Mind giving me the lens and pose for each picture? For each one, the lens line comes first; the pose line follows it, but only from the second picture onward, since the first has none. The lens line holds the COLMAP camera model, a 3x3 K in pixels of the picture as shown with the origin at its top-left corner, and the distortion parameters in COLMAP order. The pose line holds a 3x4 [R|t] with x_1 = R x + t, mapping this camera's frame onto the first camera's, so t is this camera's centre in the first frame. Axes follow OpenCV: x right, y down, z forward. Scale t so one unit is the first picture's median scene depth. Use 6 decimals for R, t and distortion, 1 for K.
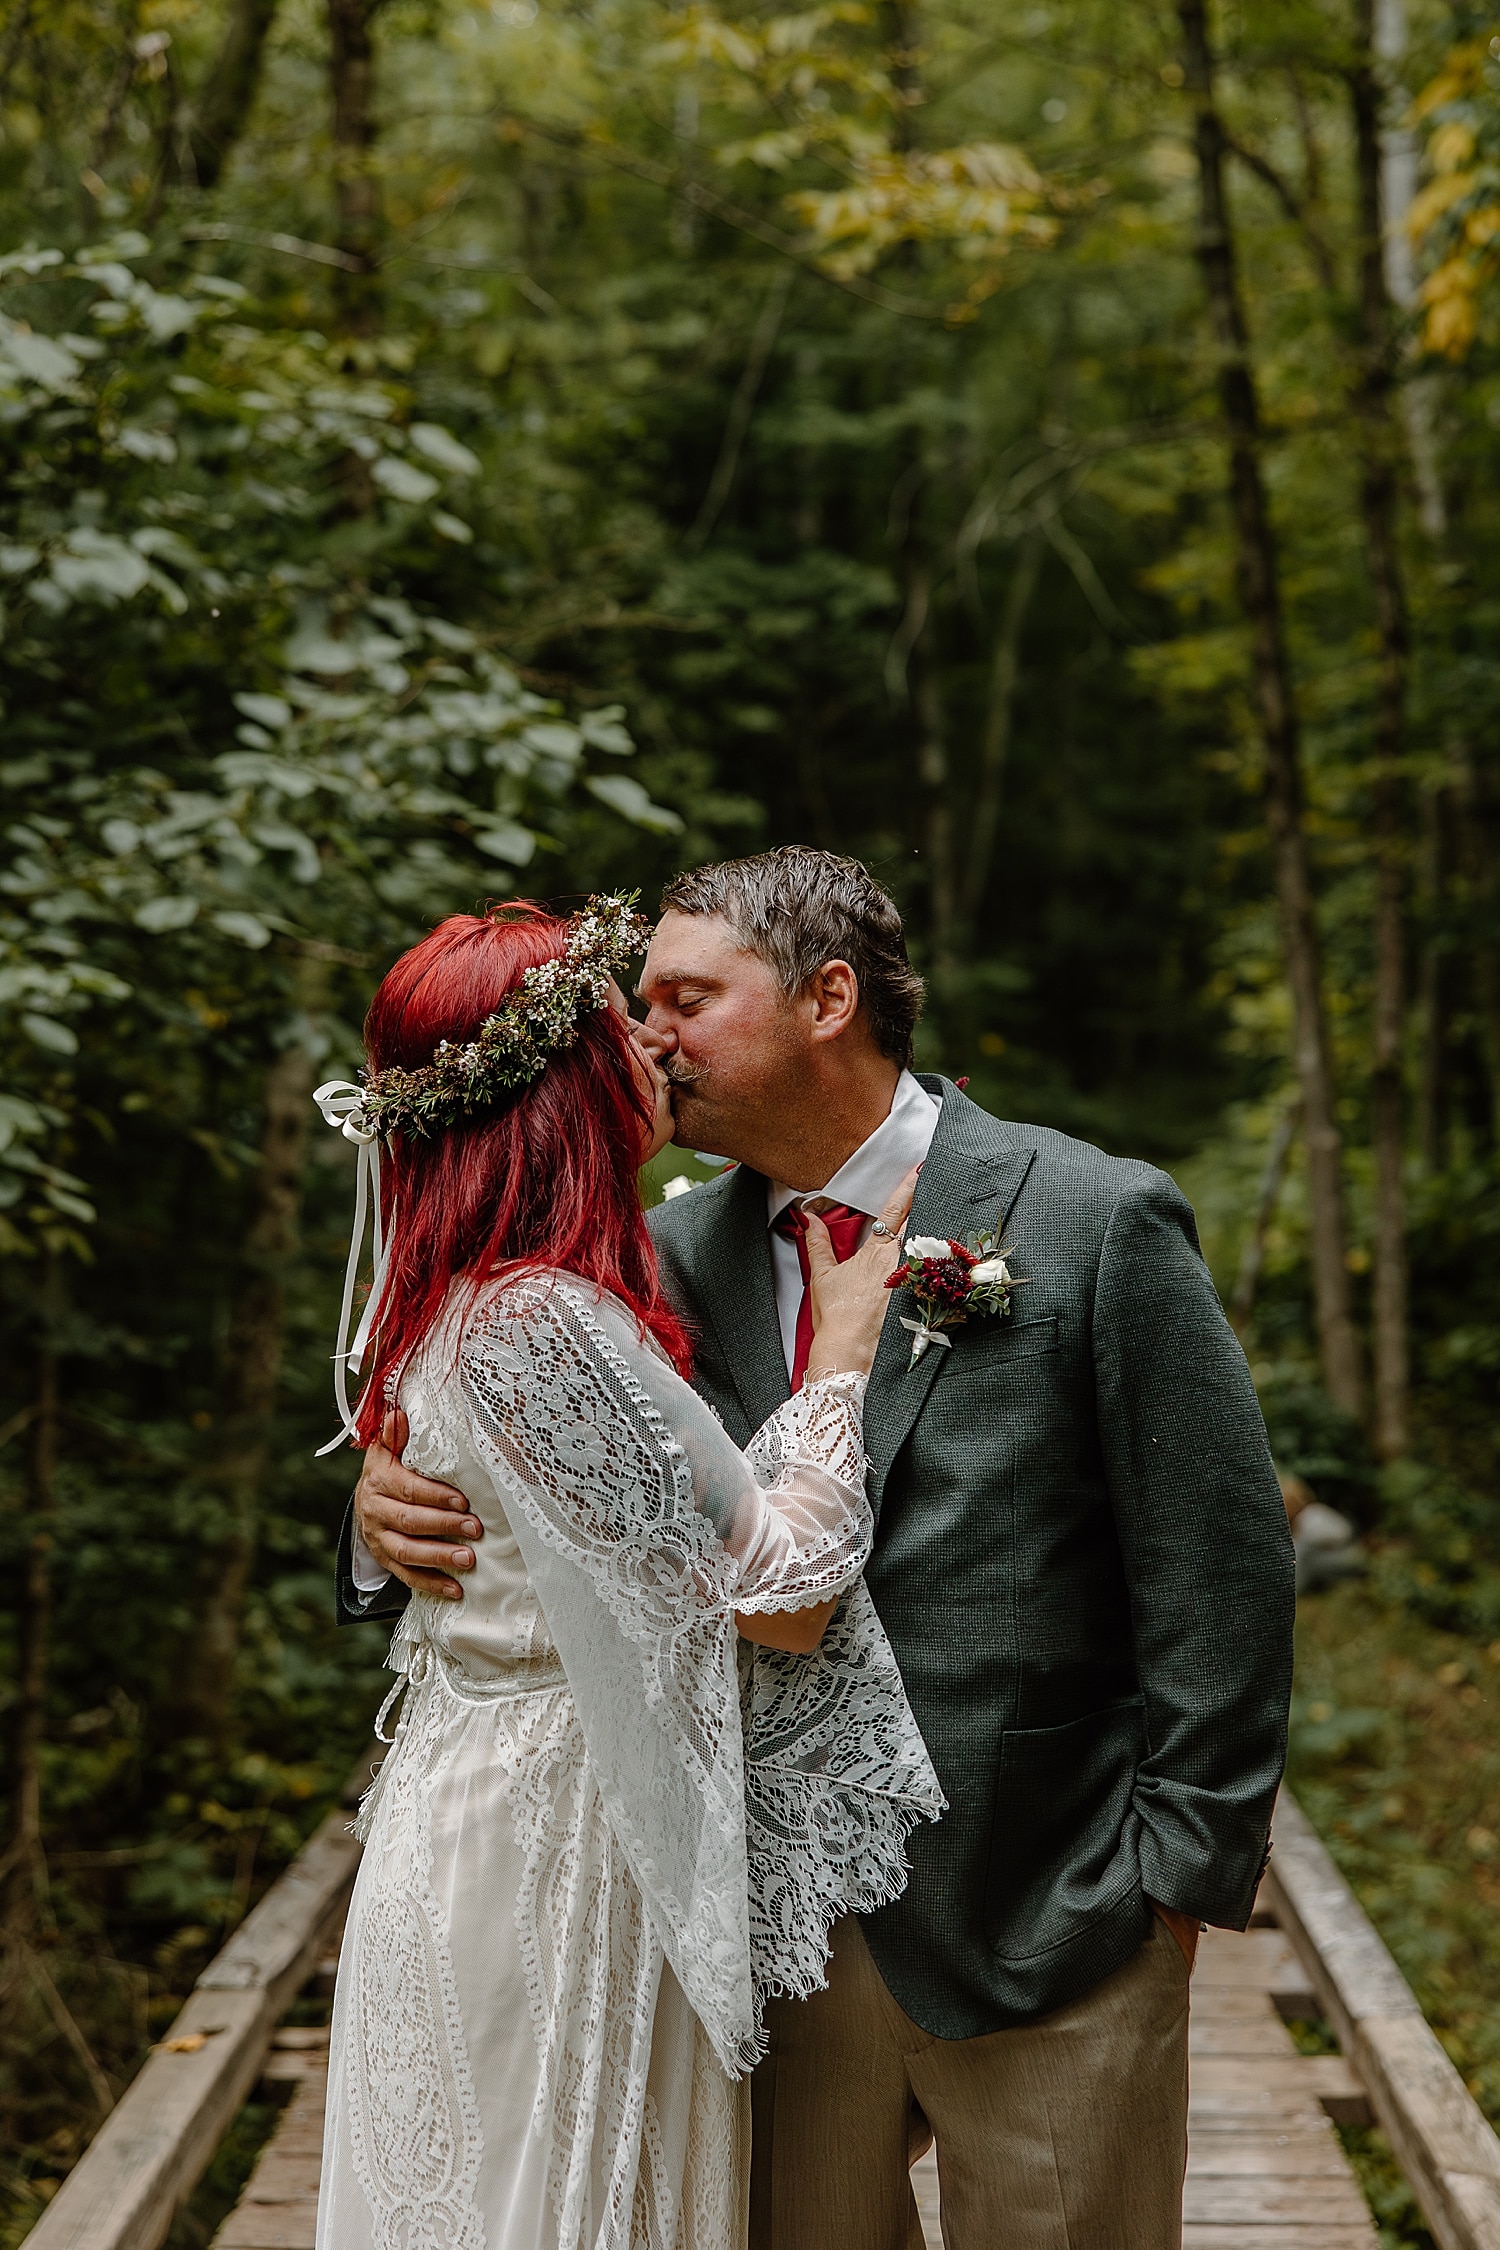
lens RADIAL K [[3685.1, 0, 746.7], [0, 3685.1, 1127.9], [0, 0, 1]] dist [0.043815, 0.000000]
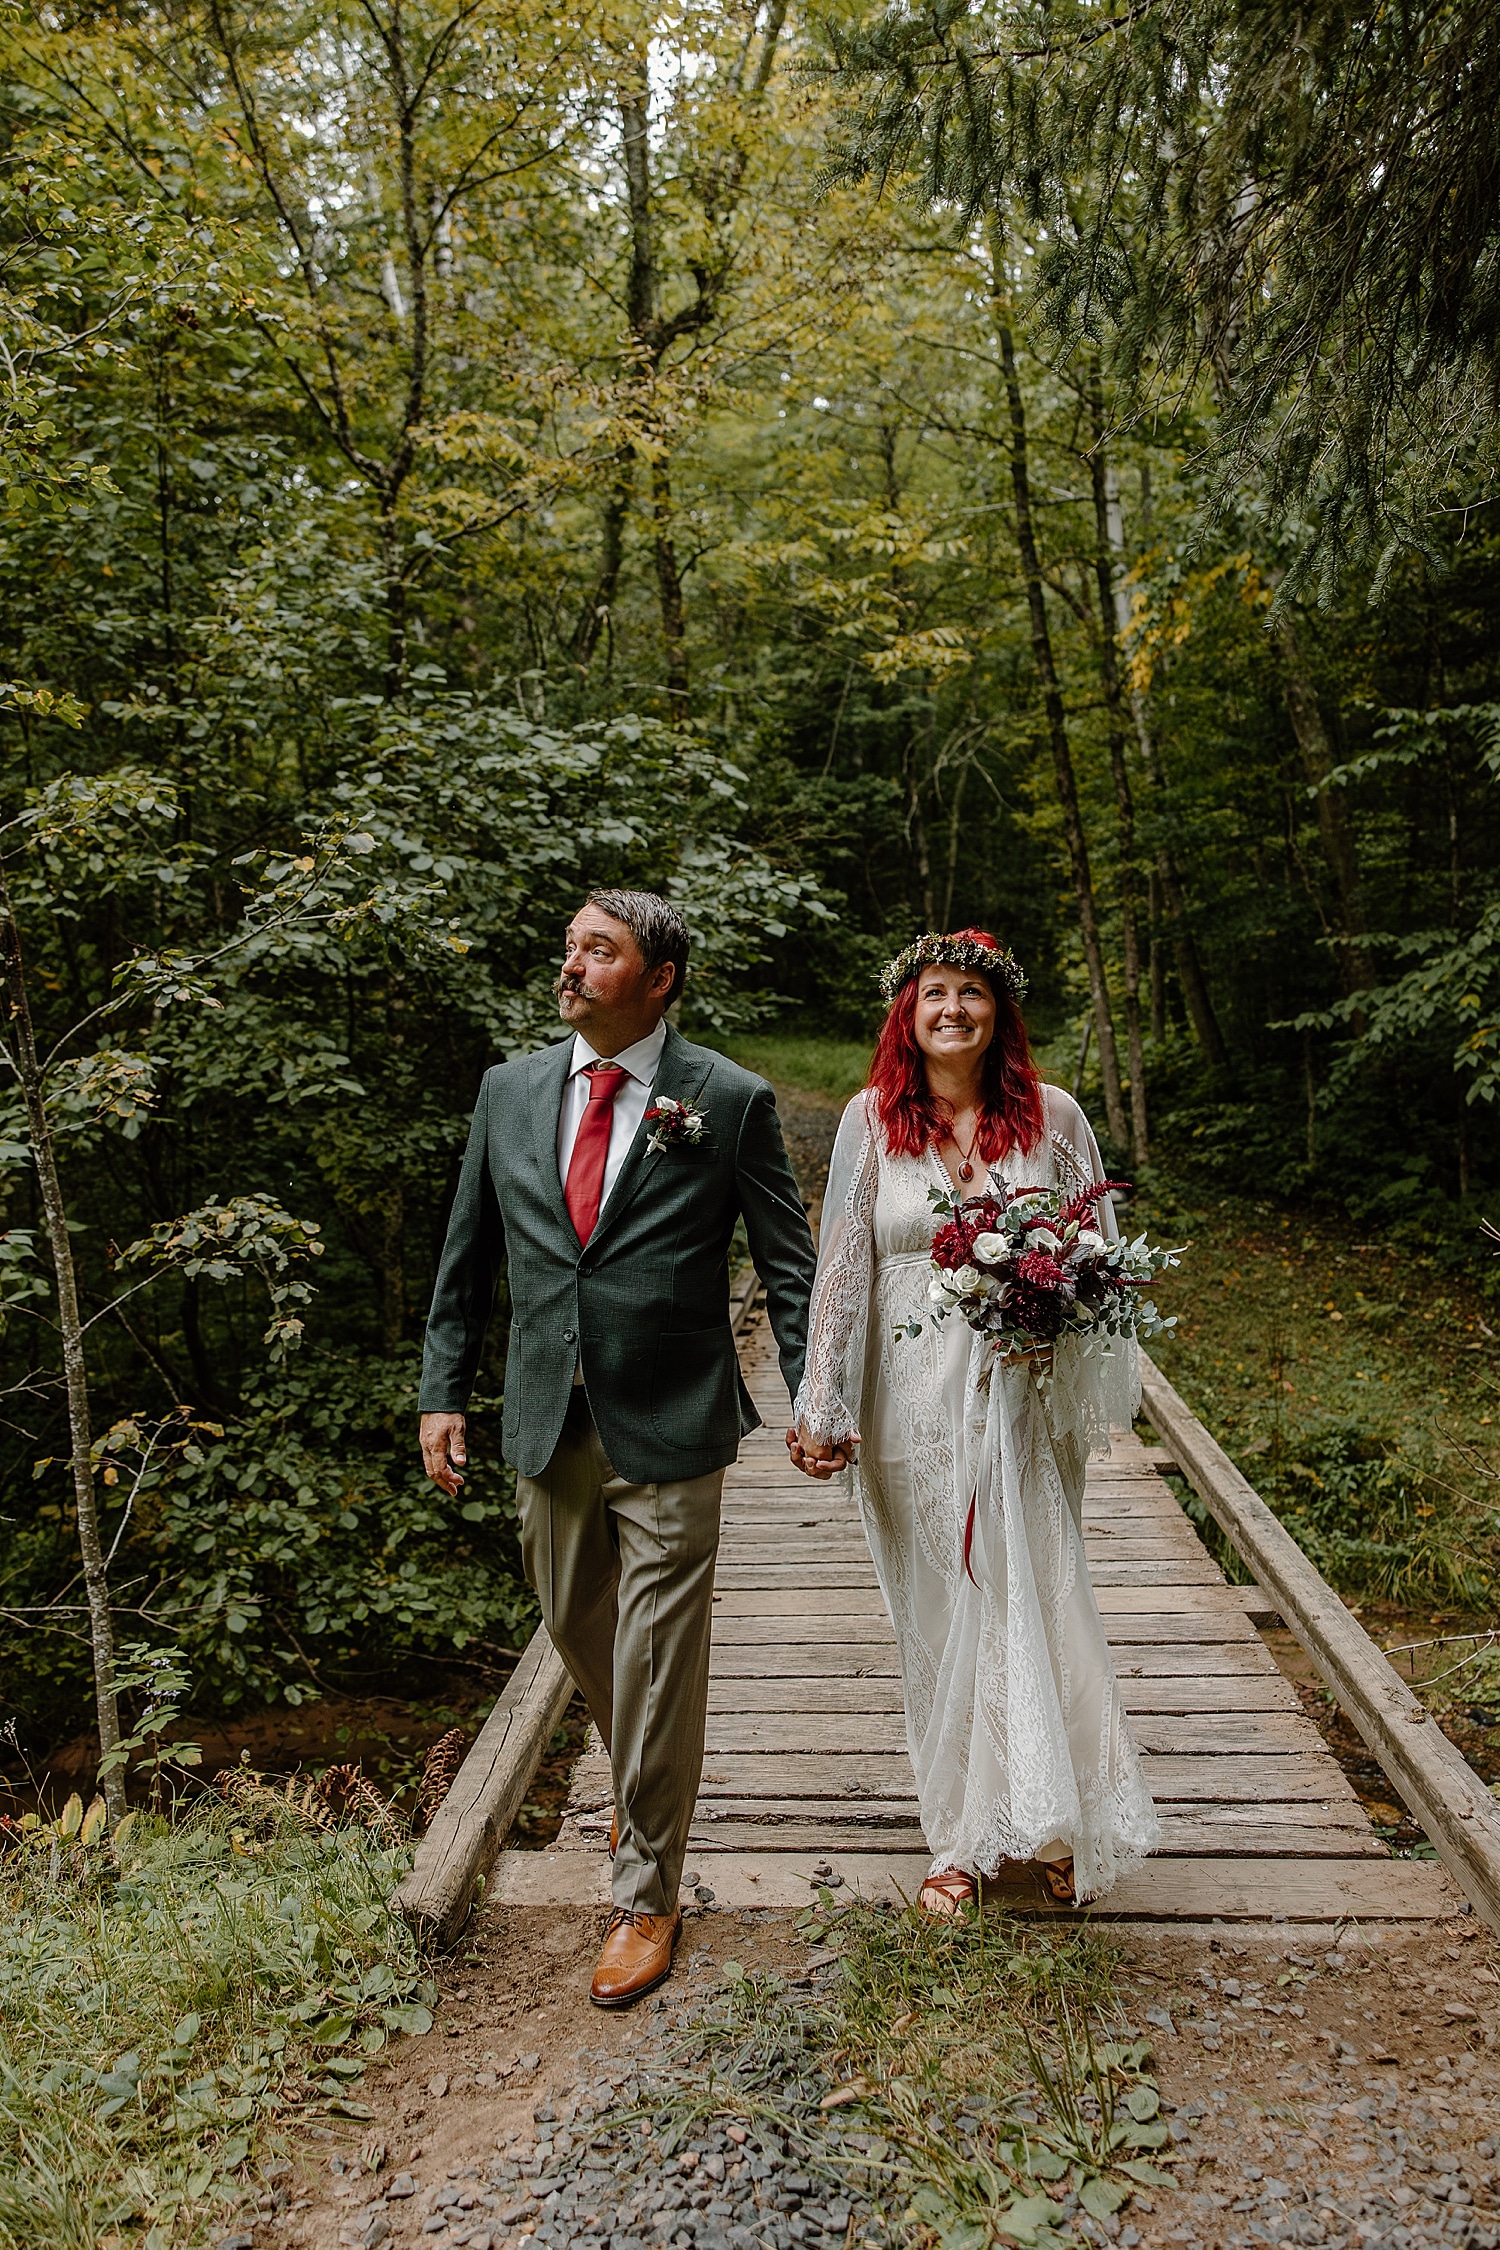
lens RADIAL K [[1901.9, 0, 759.5], [0, 1901.9, 1118.6], [0, 0, 1]] dist [0.000619, -0.028077]
pose [[0.998071, -0.049749, -0.037129, -0.018074], [0.051116, 0.998014, 0.036815, 0.003819], [0.035224, -0.038642, 0.998632, -0.199170]]
